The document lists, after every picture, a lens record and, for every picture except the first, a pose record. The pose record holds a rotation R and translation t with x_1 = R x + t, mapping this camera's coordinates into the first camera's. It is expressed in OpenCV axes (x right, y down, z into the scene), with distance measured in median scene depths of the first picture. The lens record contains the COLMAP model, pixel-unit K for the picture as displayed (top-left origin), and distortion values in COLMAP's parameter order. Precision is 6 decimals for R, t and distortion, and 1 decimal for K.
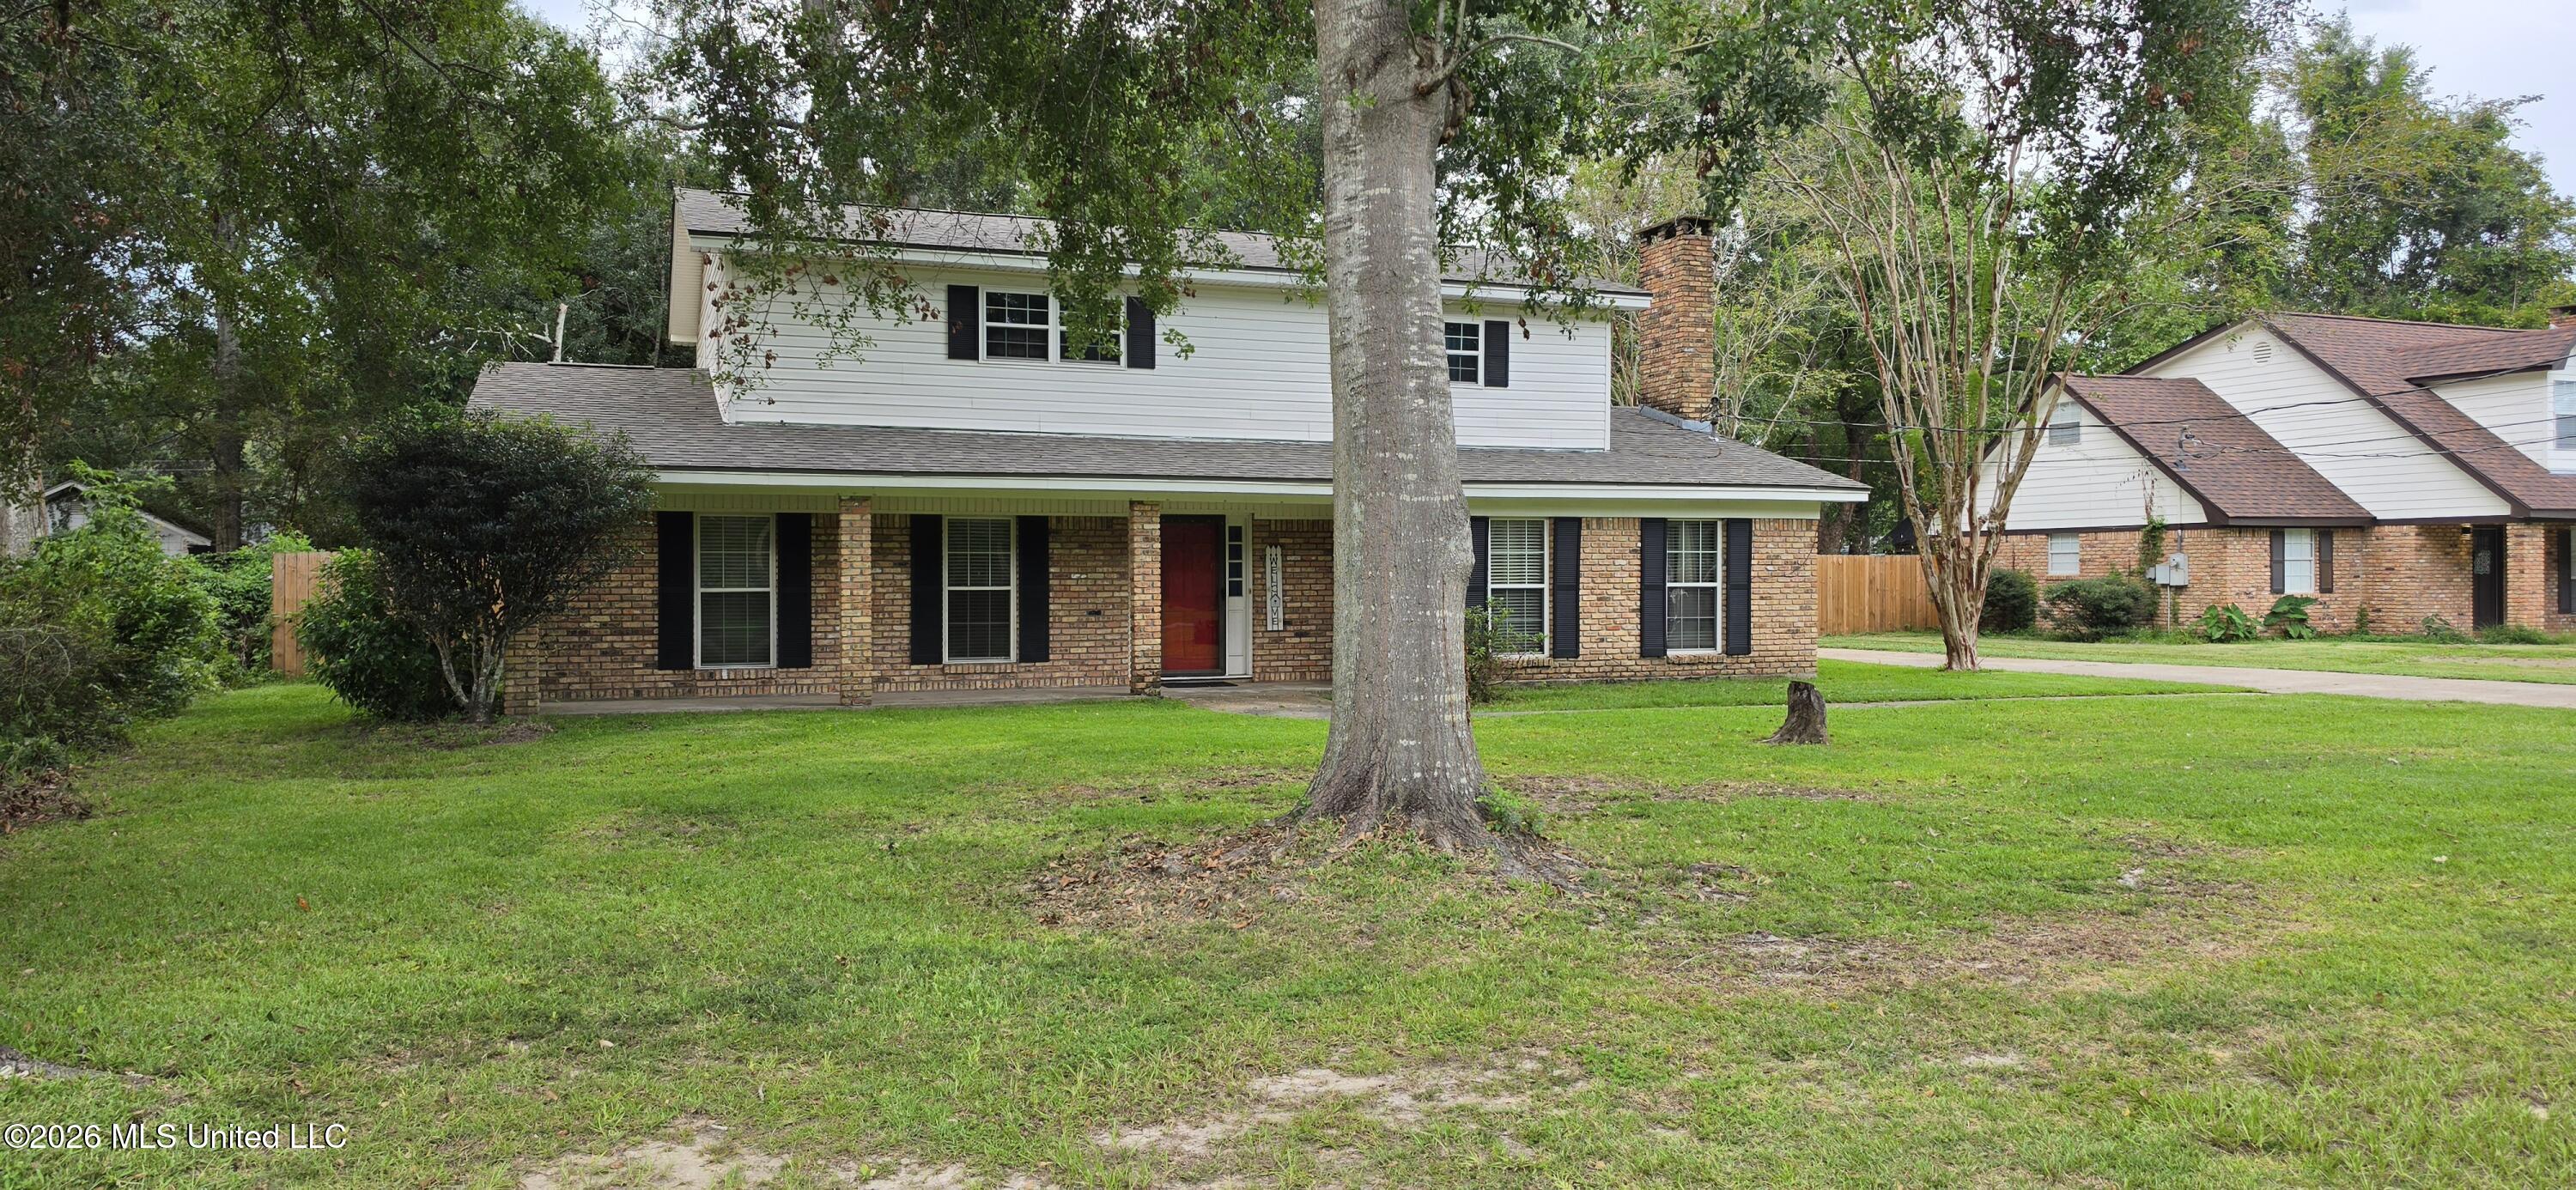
lens RADIAL K [[1763.8, 0, 1288.0], [0, 1763.8, 595.0], [0, 0, 1]] dist [0.039854, -0.048215]
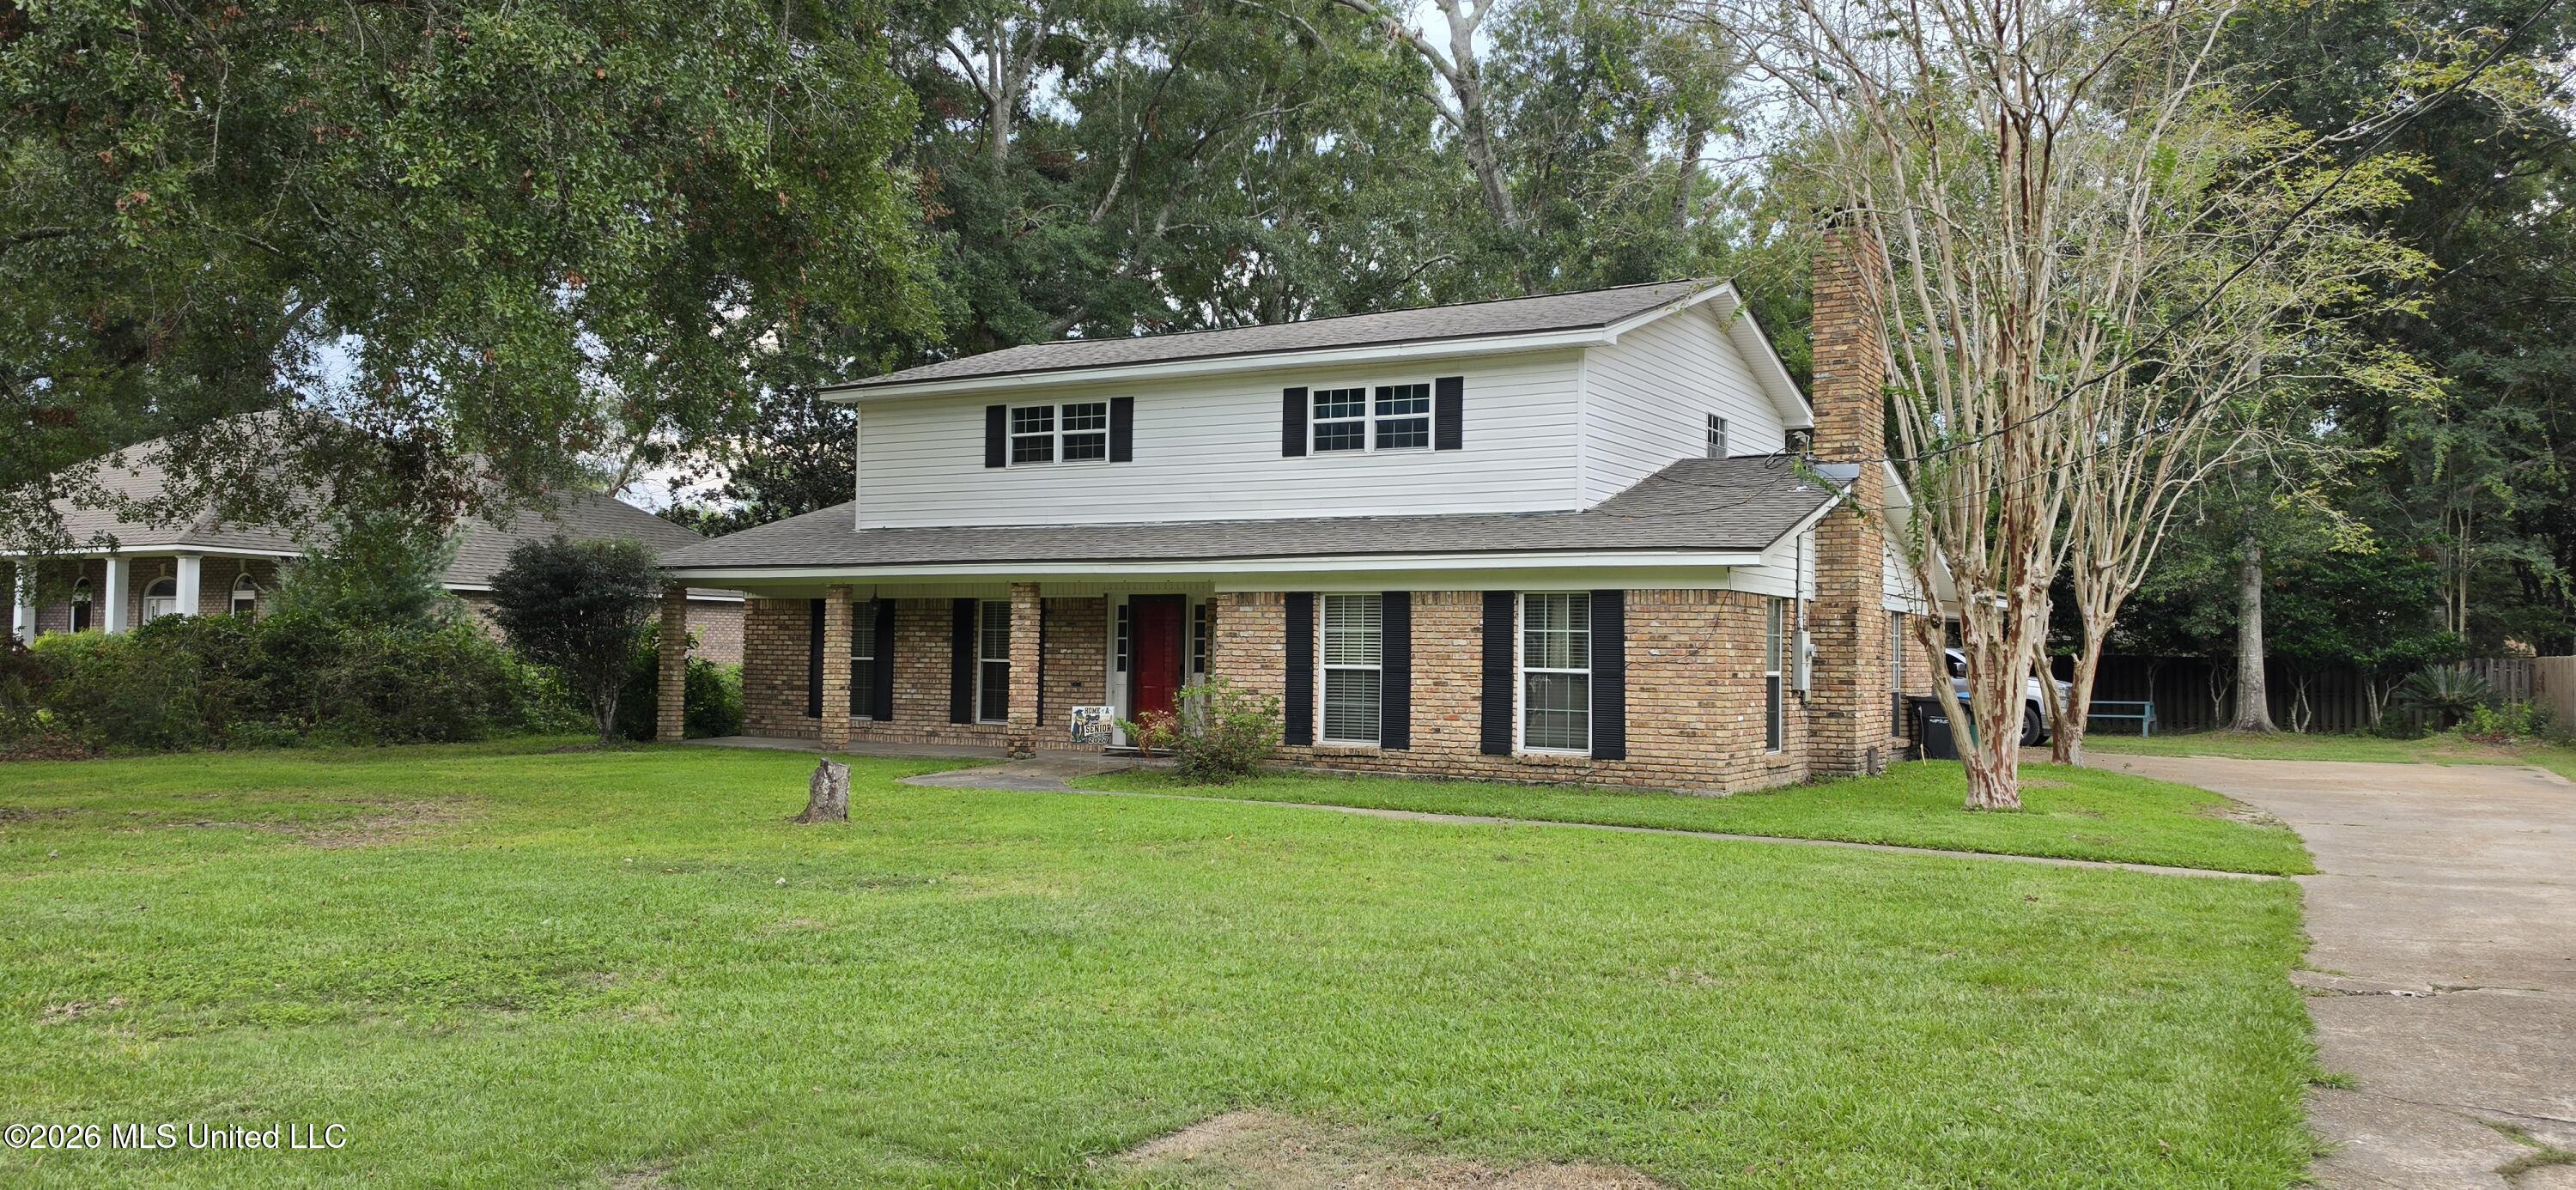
lens RADIAL K [[1763.8, 0, 1288.0], [0, 1763.8, 595.0], [0, 0, 1]] dist [0.039854, -0.048215]
pose [[0.631403, -0.014889, -0.775312, 0.814871], [-0.024334, 0.998943, -0.039001, -0.005916], [0.775073, 0.043492, 0.630373, 0.388749]]
